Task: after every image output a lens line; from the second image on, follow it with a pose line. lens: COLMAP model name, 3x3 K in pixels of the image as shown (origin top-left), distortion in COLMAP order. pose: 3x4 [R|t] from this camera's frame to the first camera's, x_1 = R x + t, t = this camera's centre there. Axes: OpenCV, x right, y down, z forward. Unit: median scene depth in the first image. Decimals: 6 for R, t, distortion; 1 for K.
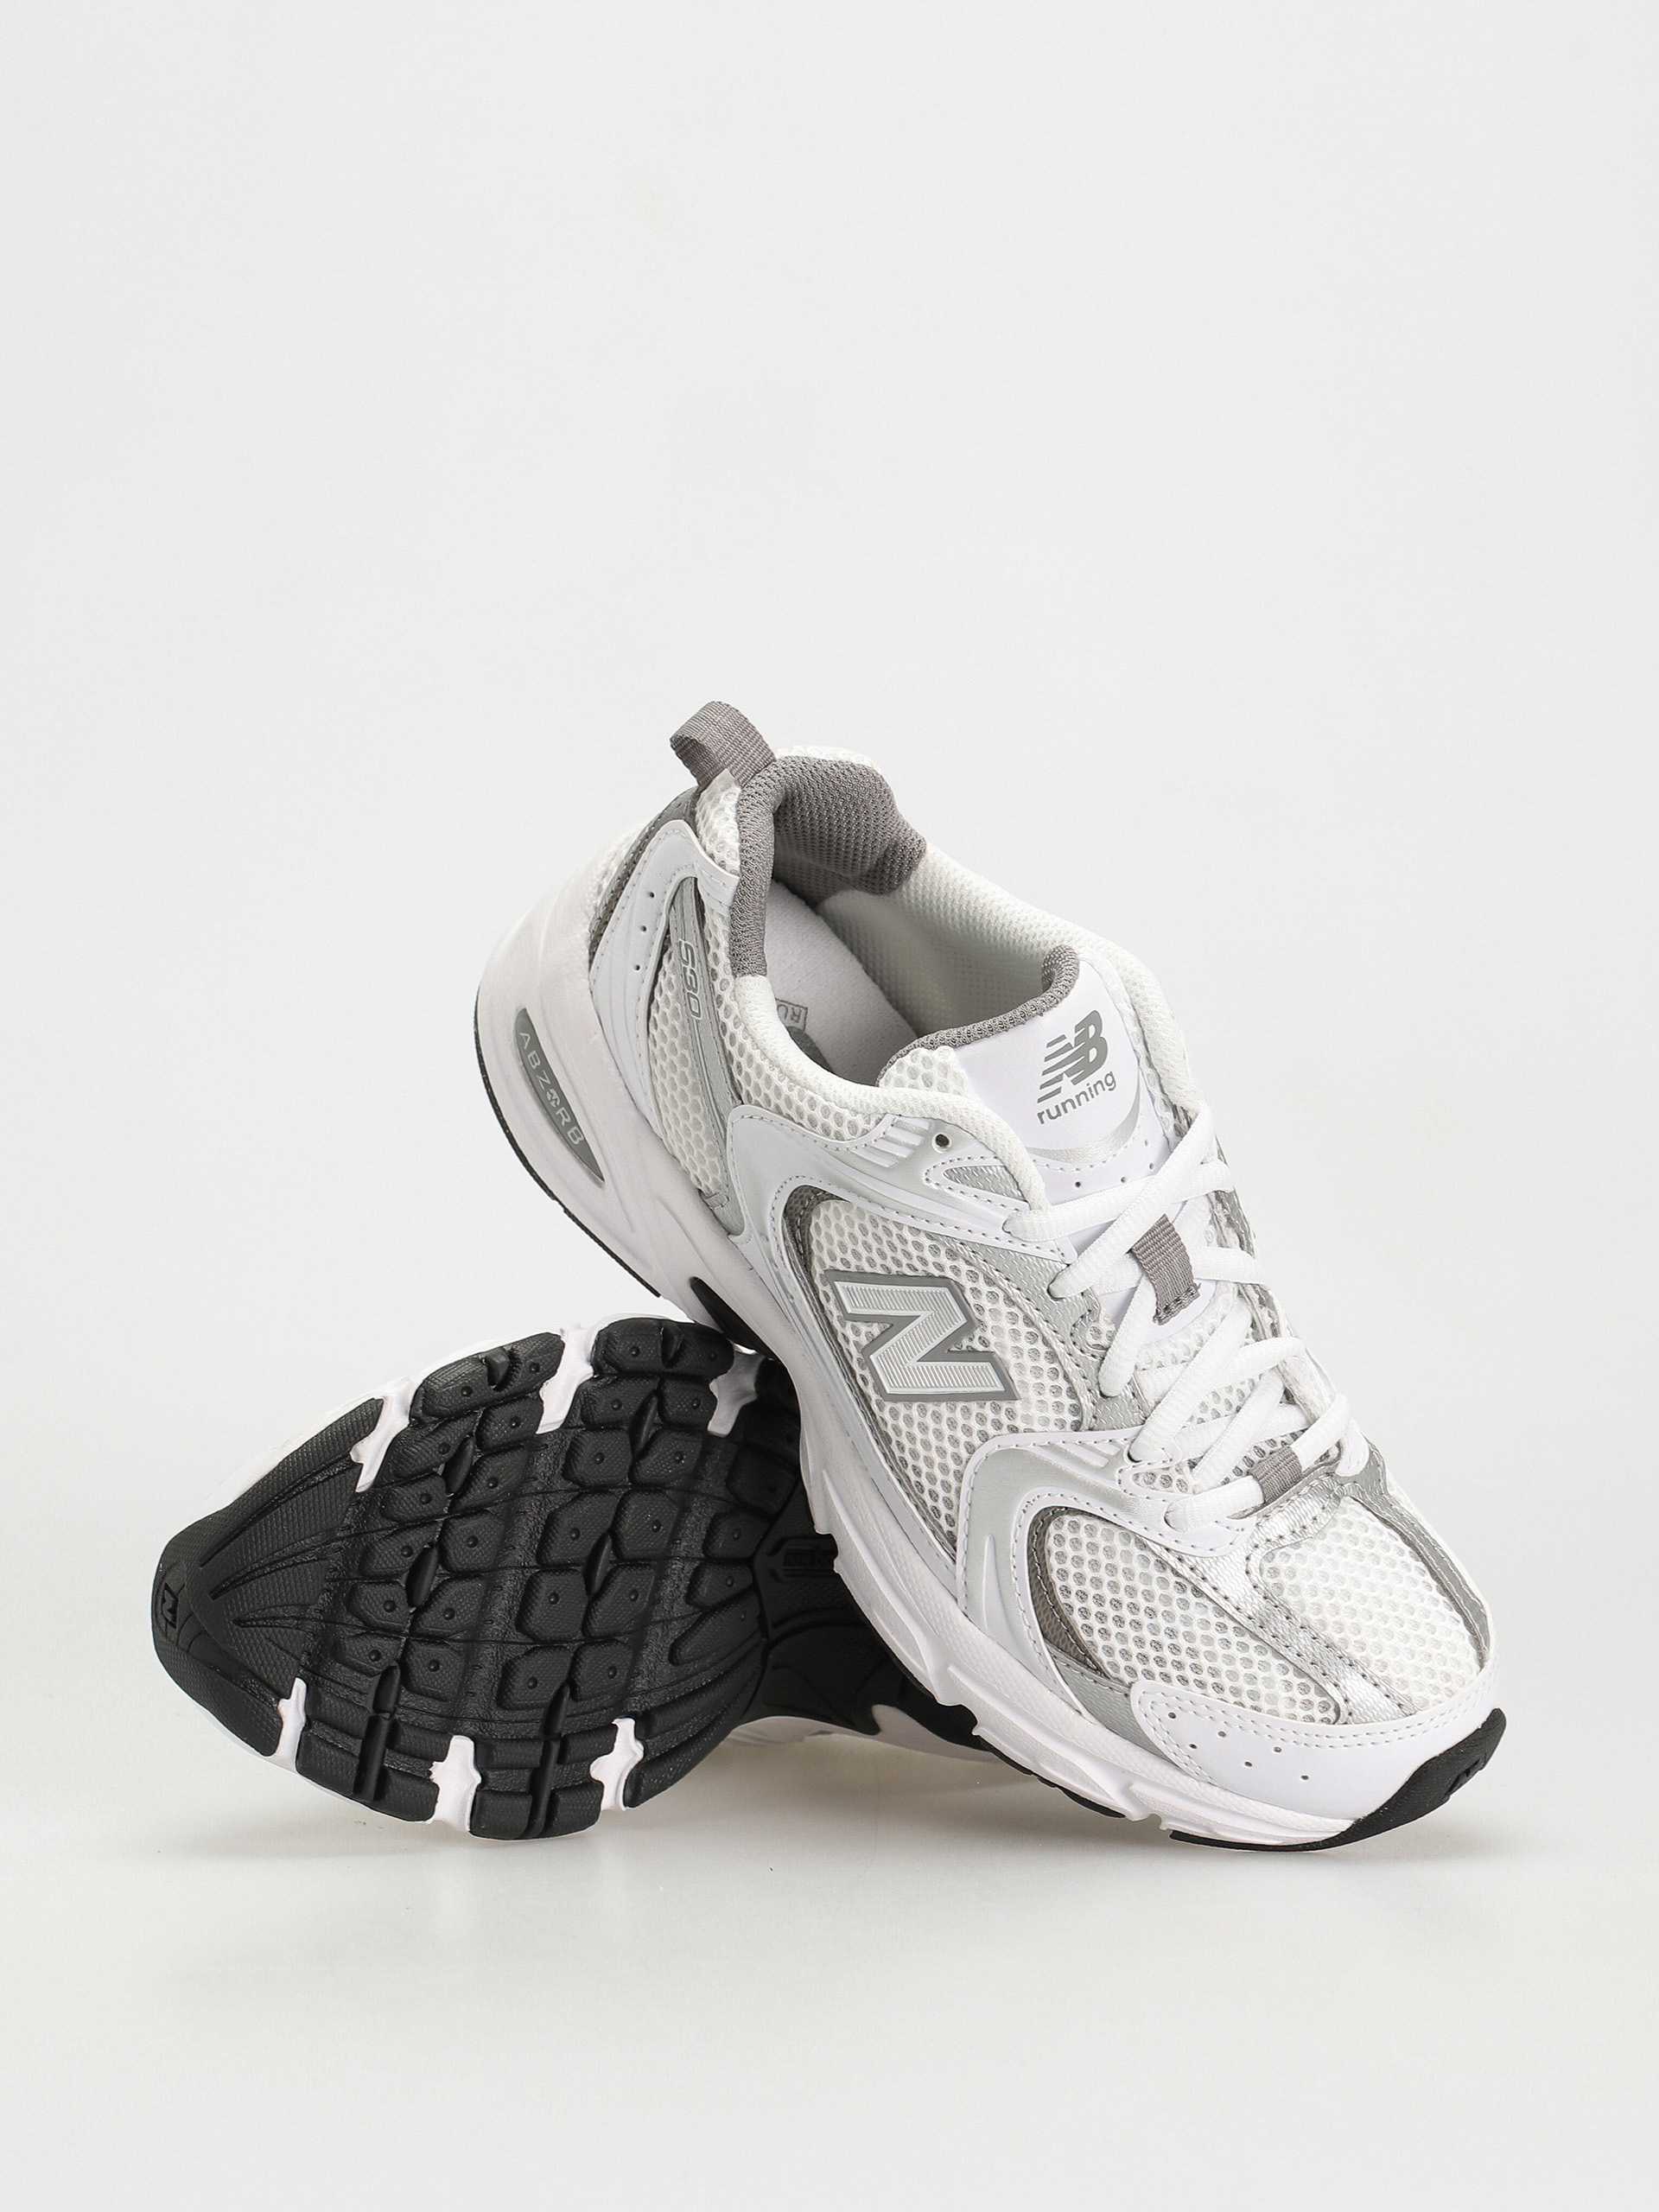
lens RADIAL K [[6863.8, 0, 829.5], [0, 6863.8, 1106.0], [0, 0, 1]] dist [0.128144, 0.572877]
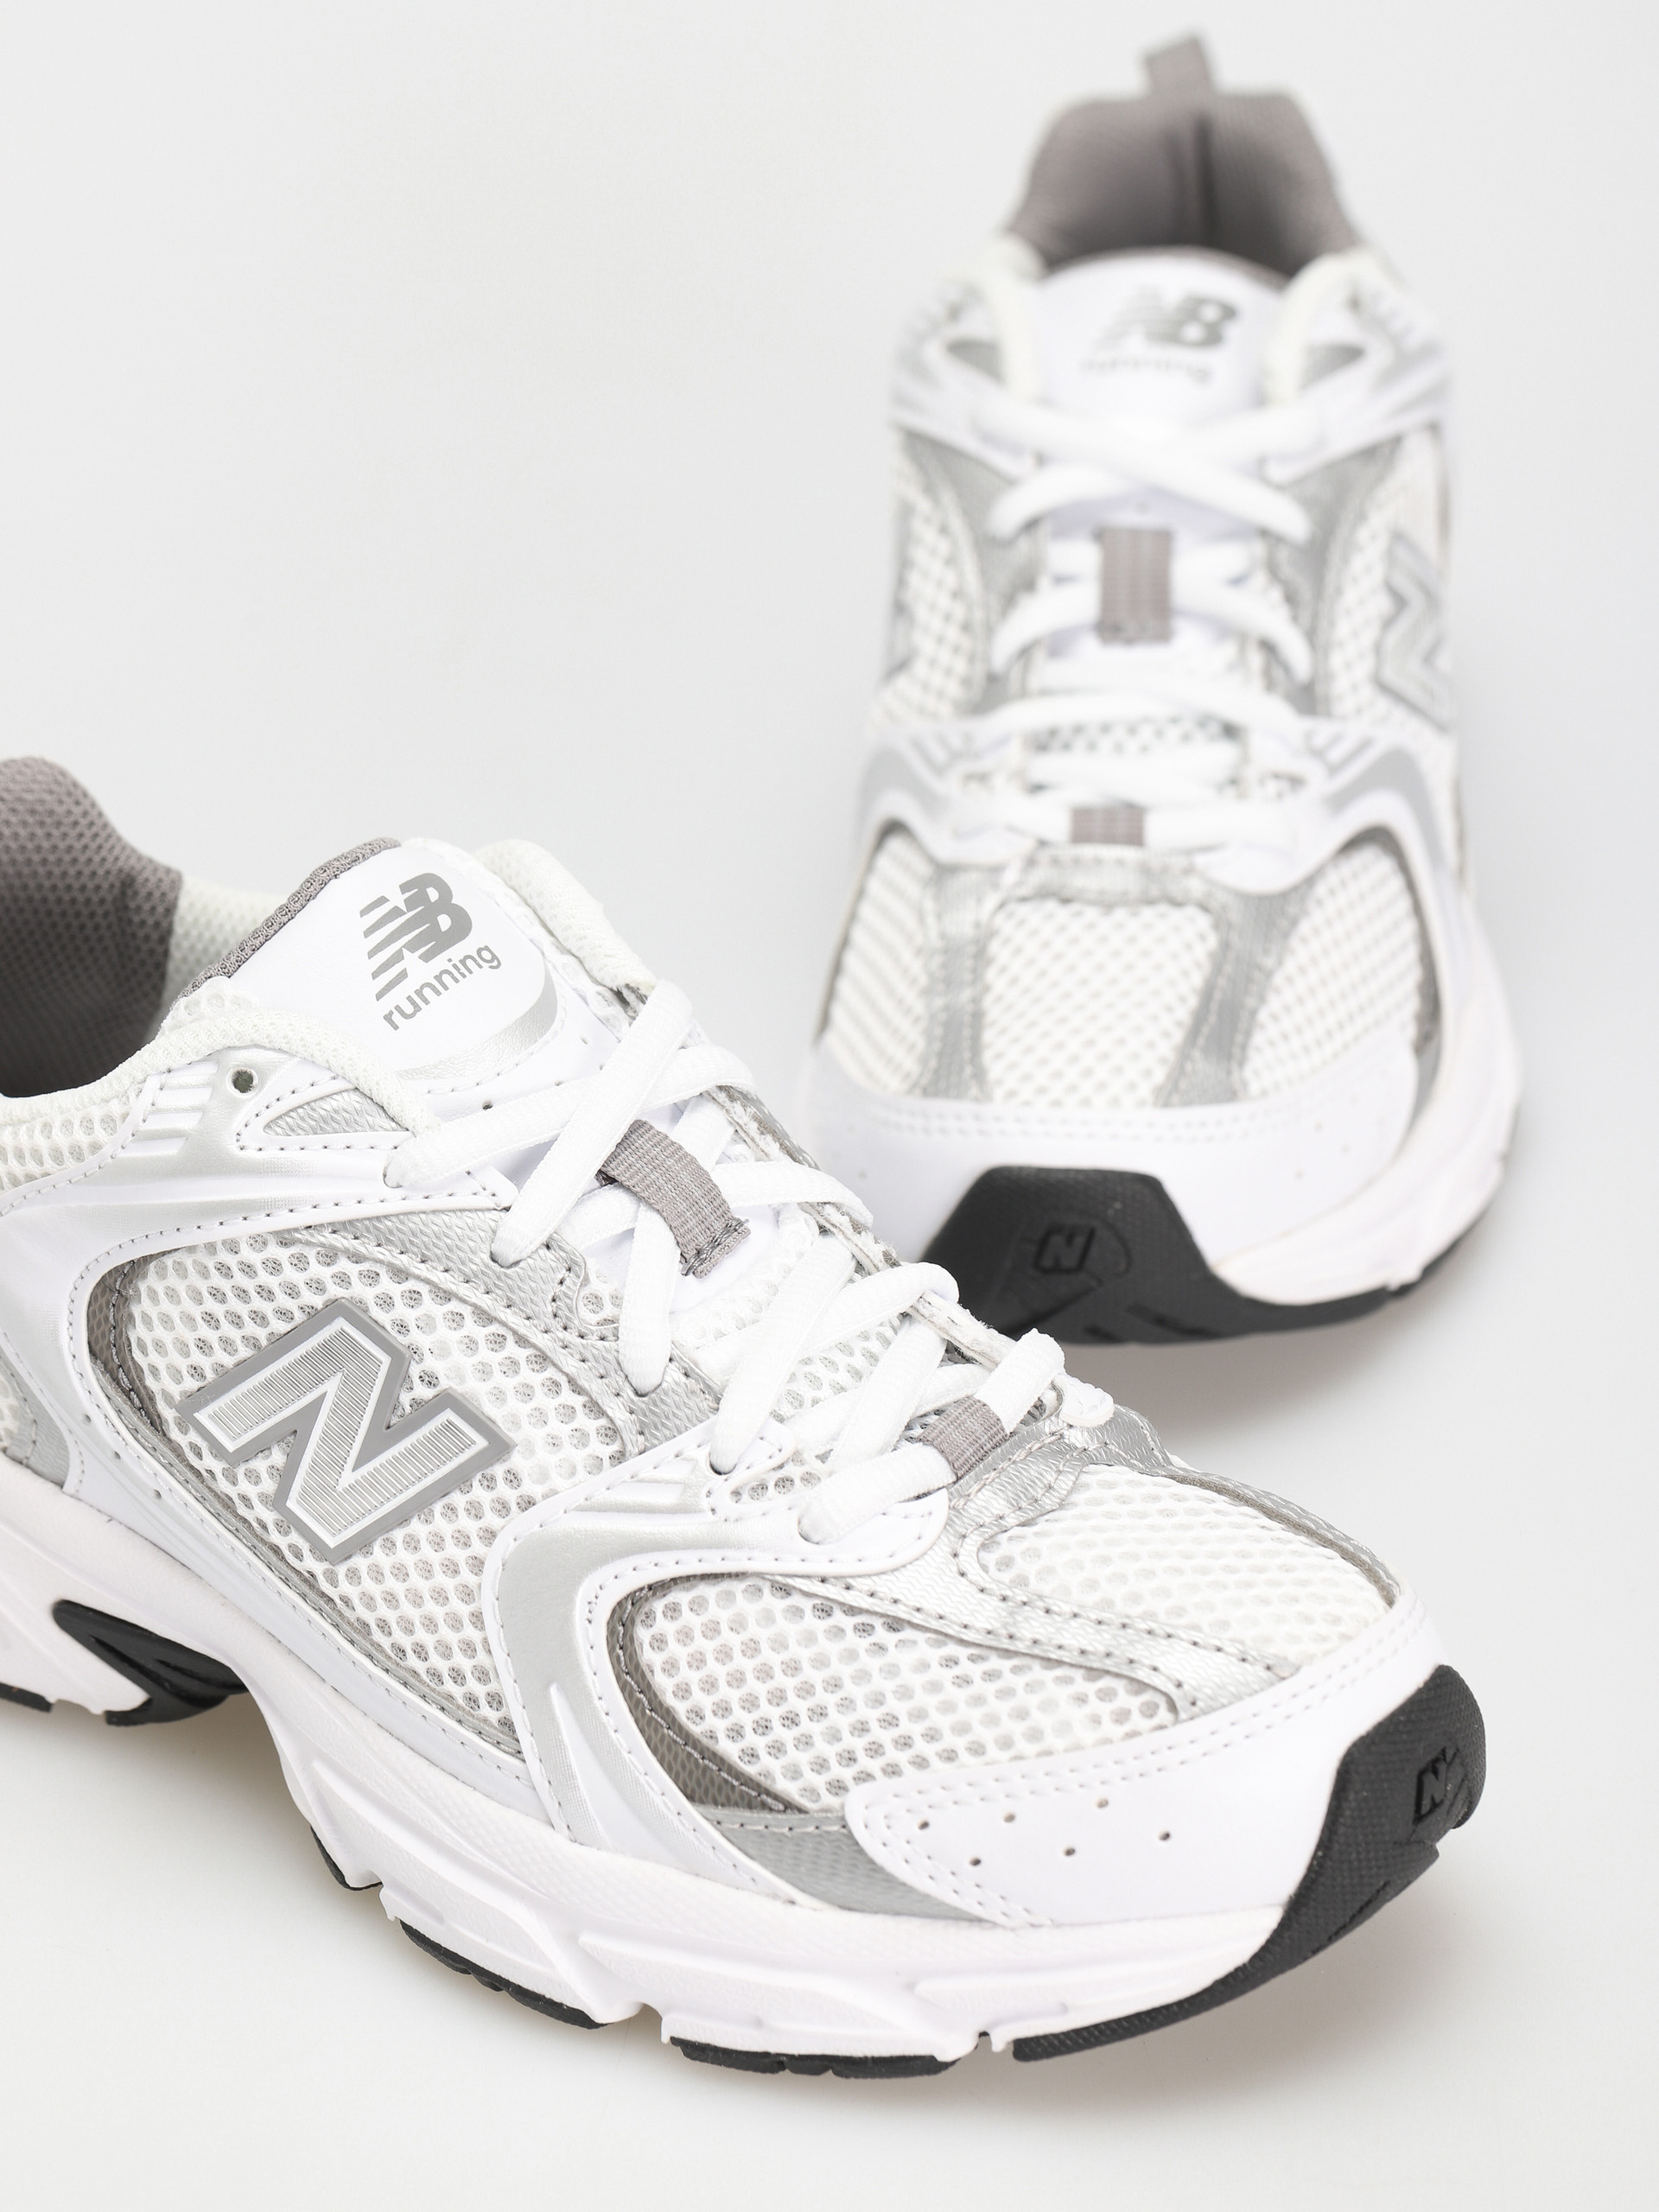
lens RADIAL K [[6863.8, 0, 829.5], [0, 6863.8, 1106.0], [0, 0, 1]] dist [0.128144, 0.572877]
pose [[0.933596, -0.358032, 0.014533, 0.055909], [0.325642, 0.830818, -0.451329, 0.304759], [0.149516, 0.426092, 0.892239, 0.436696]]
